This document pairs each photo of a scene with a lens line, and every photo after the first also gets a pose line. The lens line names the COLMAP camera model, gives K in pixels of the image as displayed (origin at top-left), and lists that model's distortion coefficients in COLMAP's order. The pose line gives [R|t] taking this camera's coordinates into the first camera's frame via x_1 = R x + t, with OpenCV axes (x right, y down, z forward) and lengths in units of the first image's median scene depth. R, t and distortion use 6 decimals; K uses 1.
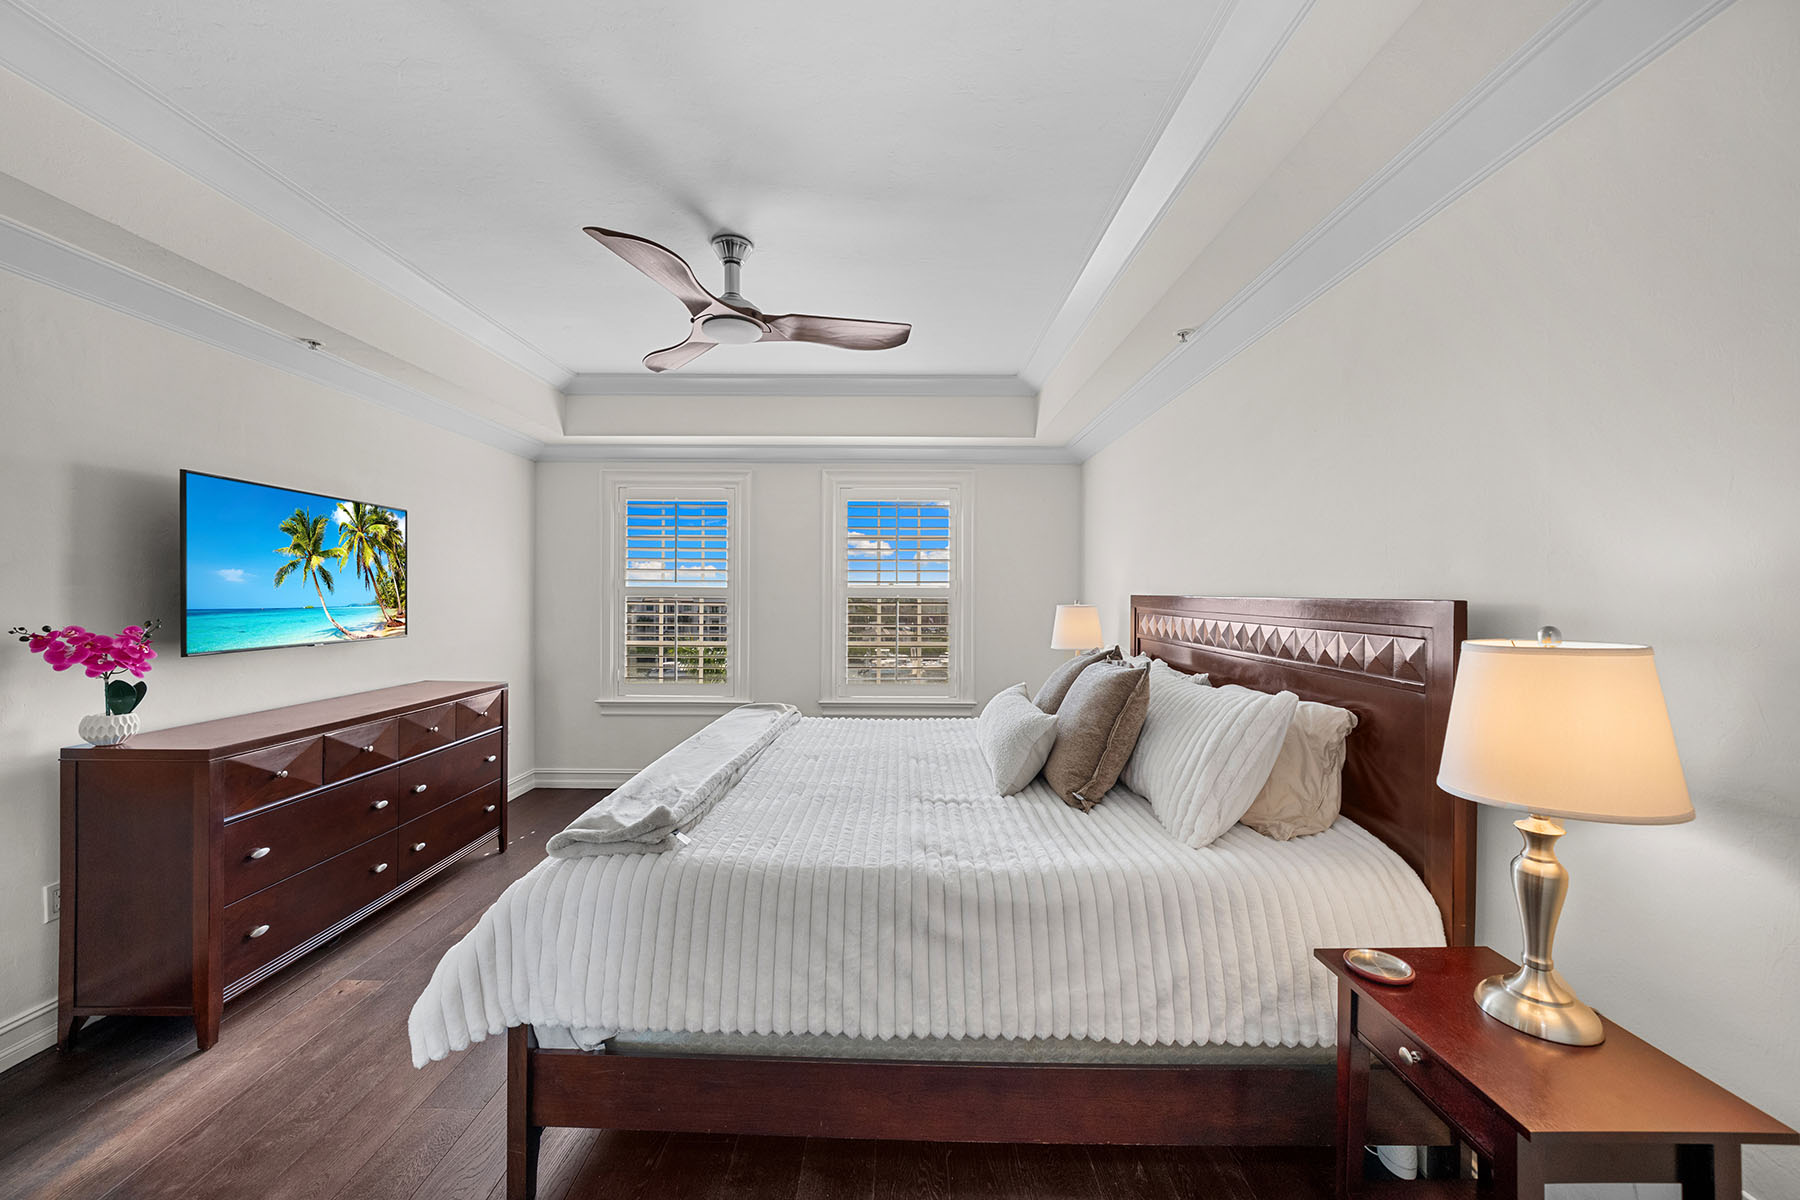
lens RADIAL K [[684.3, 0, 901.9], [0, 684.3, 611.5], [0, 0, 1]] dist [-0.005279, -0.000257]
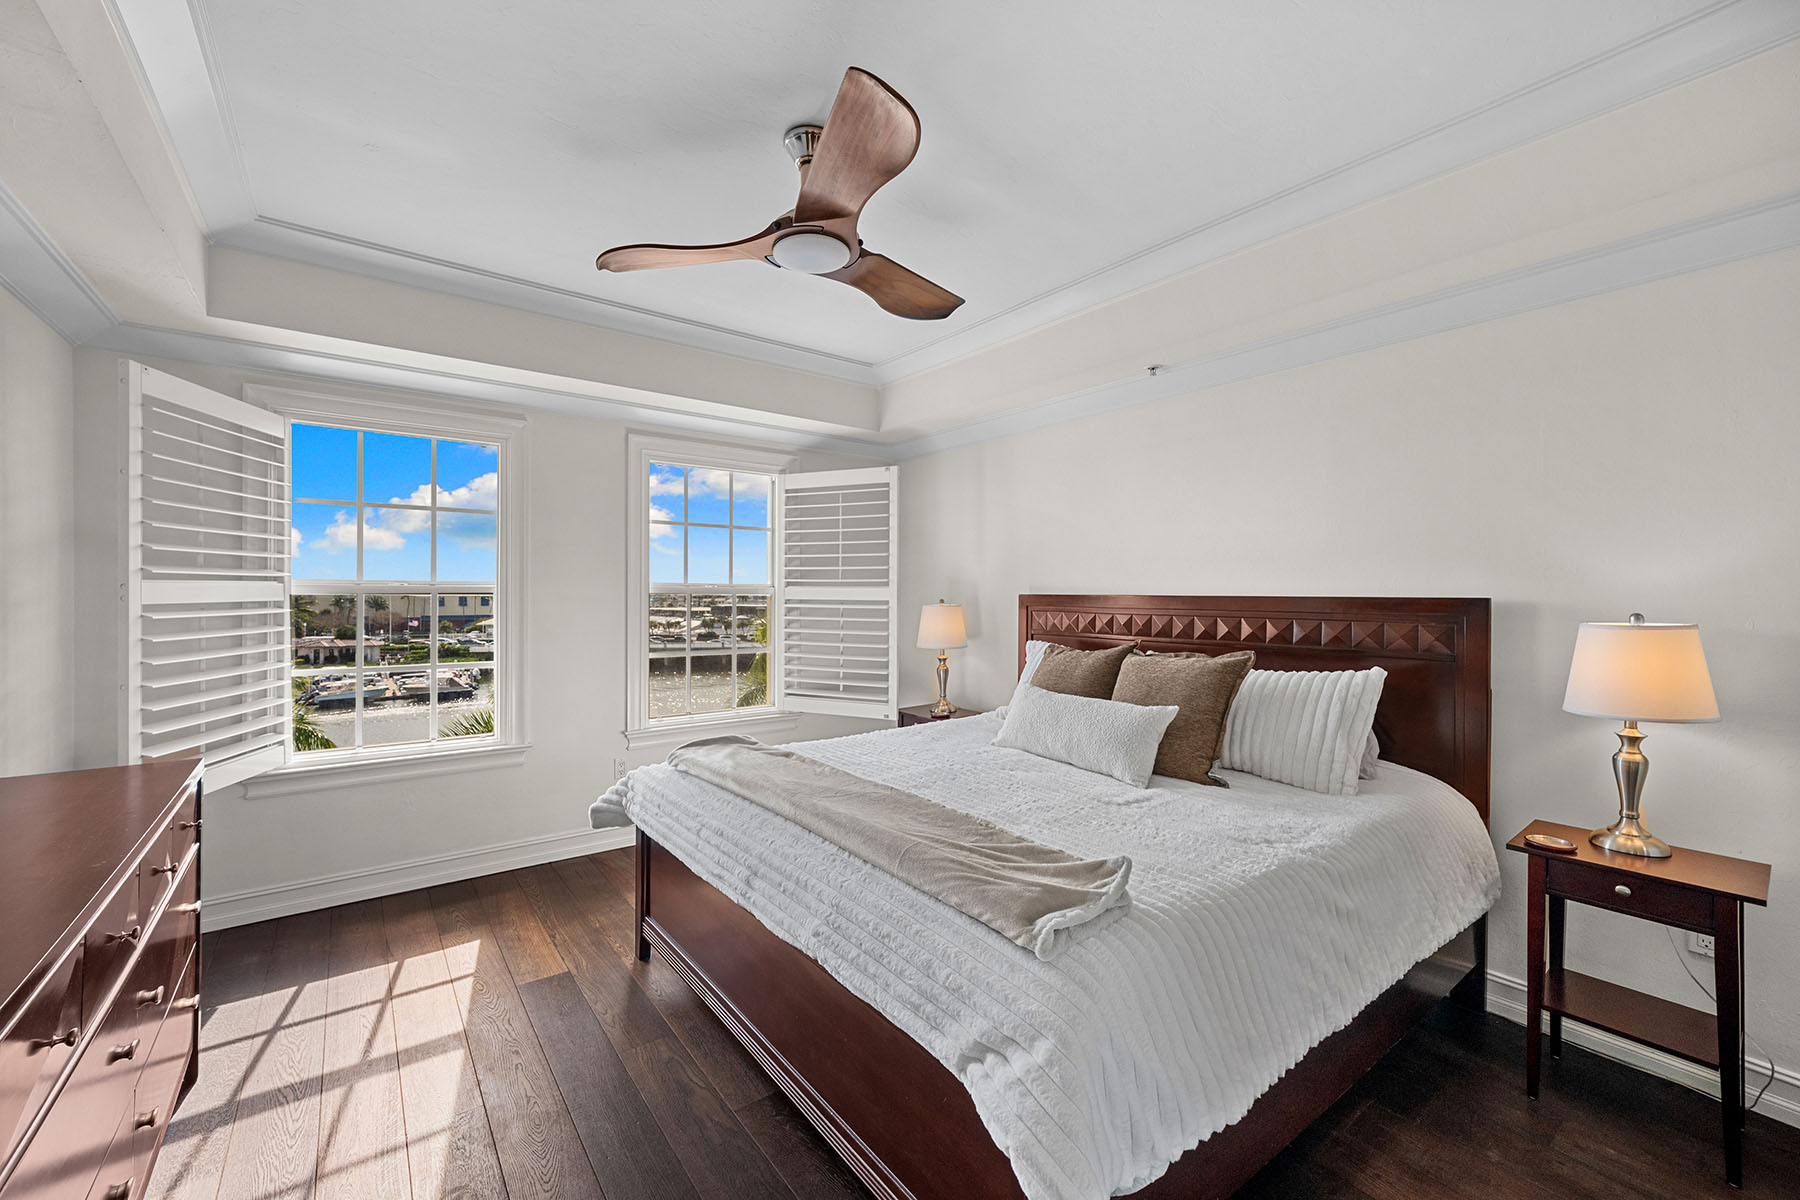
lens RADIAL K [[736.3, 0, 901.9], [0, 736.3, 599.1], [0, 0, 1]] dist [0.002668, -0.000794]
pose [[0.790695, -0.010277, 0.612123, -1.121951], [0.018622, 0.999800, -0.007268, -0.024885], [-0.611926, 0.017146, 0.790729, 0.457144]]
